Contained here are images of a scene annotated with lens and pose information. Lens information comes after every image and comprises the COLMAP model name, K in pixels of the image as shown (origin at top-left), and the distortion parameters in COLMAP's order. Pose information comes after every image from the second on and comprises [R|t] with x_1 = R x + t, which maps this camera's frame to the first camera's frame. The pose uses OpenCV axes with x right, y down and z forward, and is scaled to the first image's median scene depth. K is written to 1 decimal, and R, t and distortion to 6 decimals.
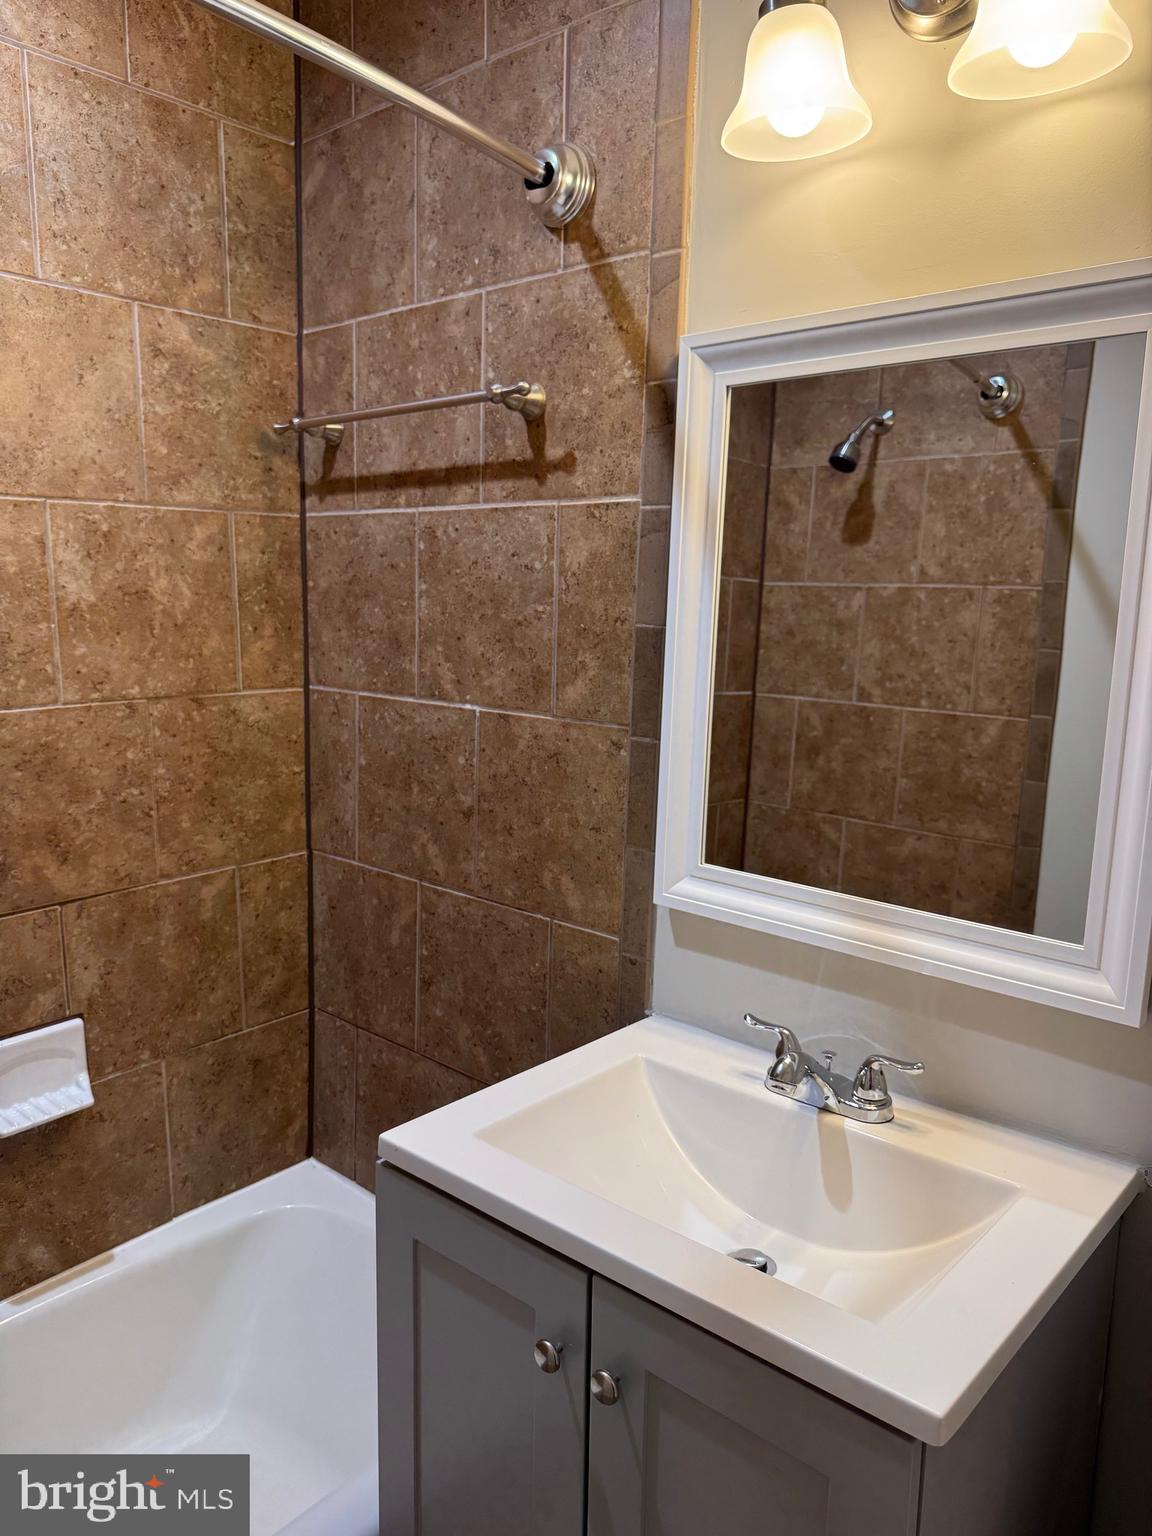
lens RADIAL K [[1095.4, 0, 571.2], [0, 1095.4, 776.4], [0, 0, 1]] dist [0.114060, -0.193734]
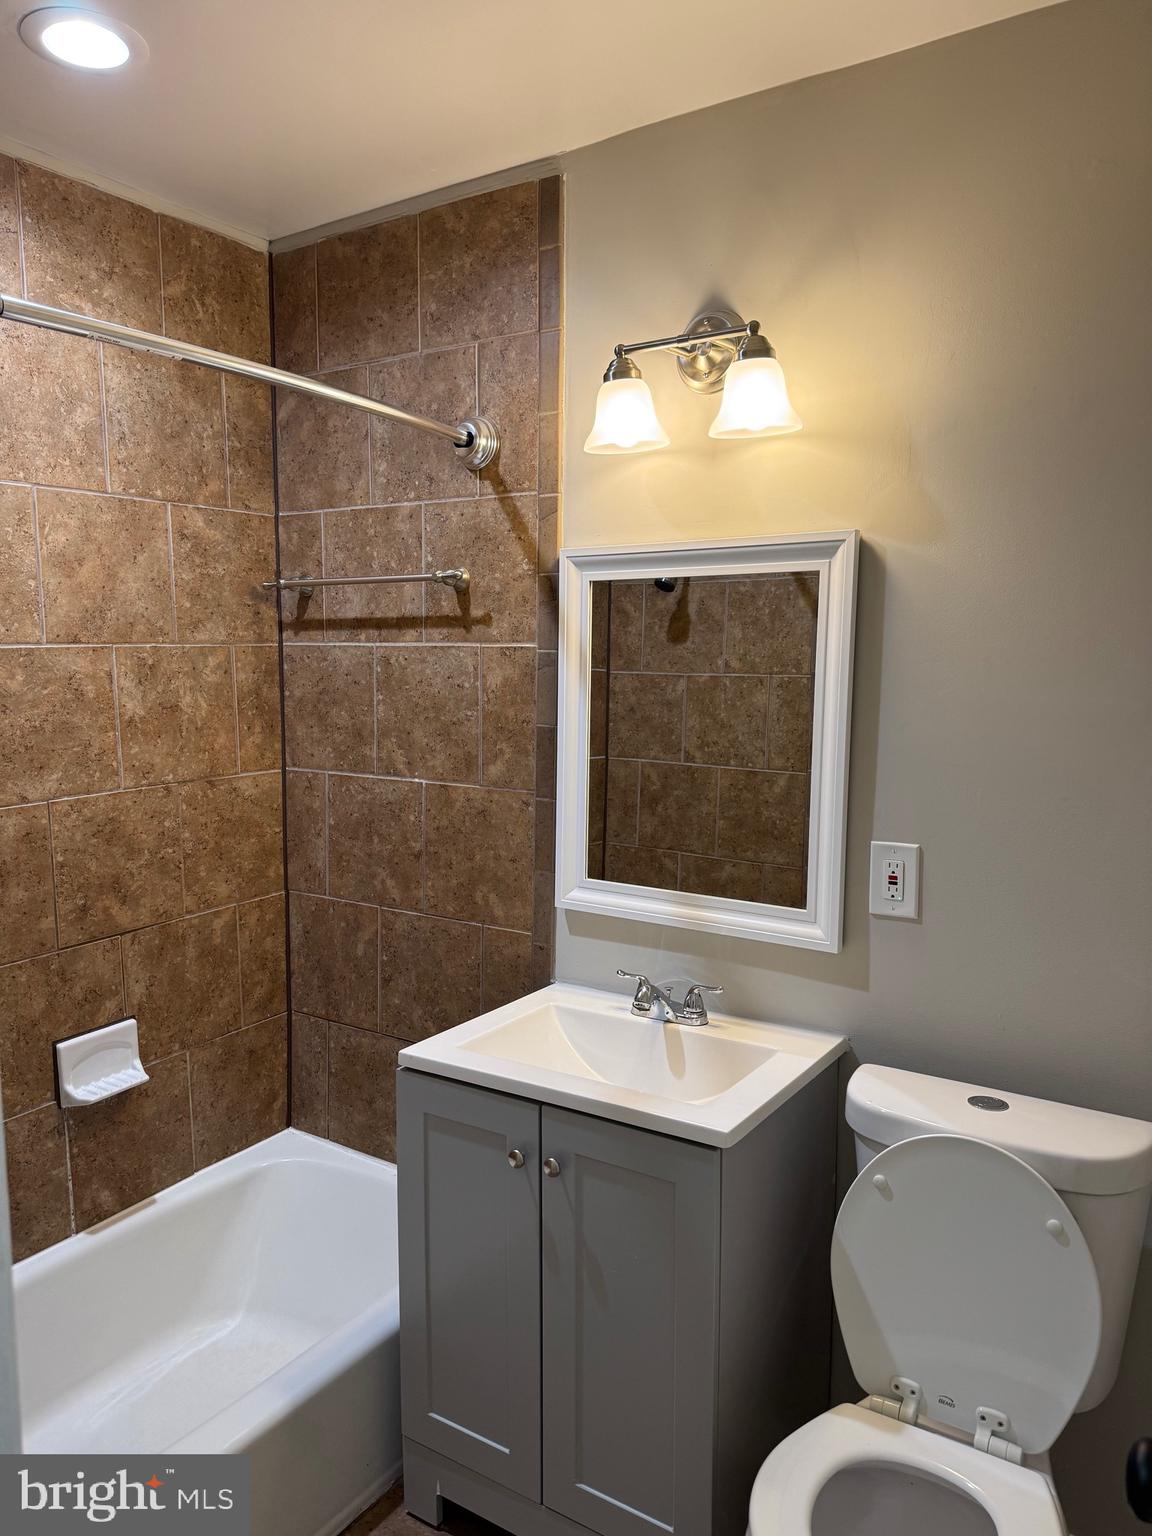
lens RADIAL K [[1082.6, 0, 580.9], [0, 1082.6, 777.7], [0, 0, 1]] dist [0.161841, -0.328143]
pose [[0.988390, -0.032115, 0.148507, -0.090879], [0.039125, 0.998242, -0.044523, 0.004384], [-0.146816, 0.049817, 0.987909, -0.426442]]
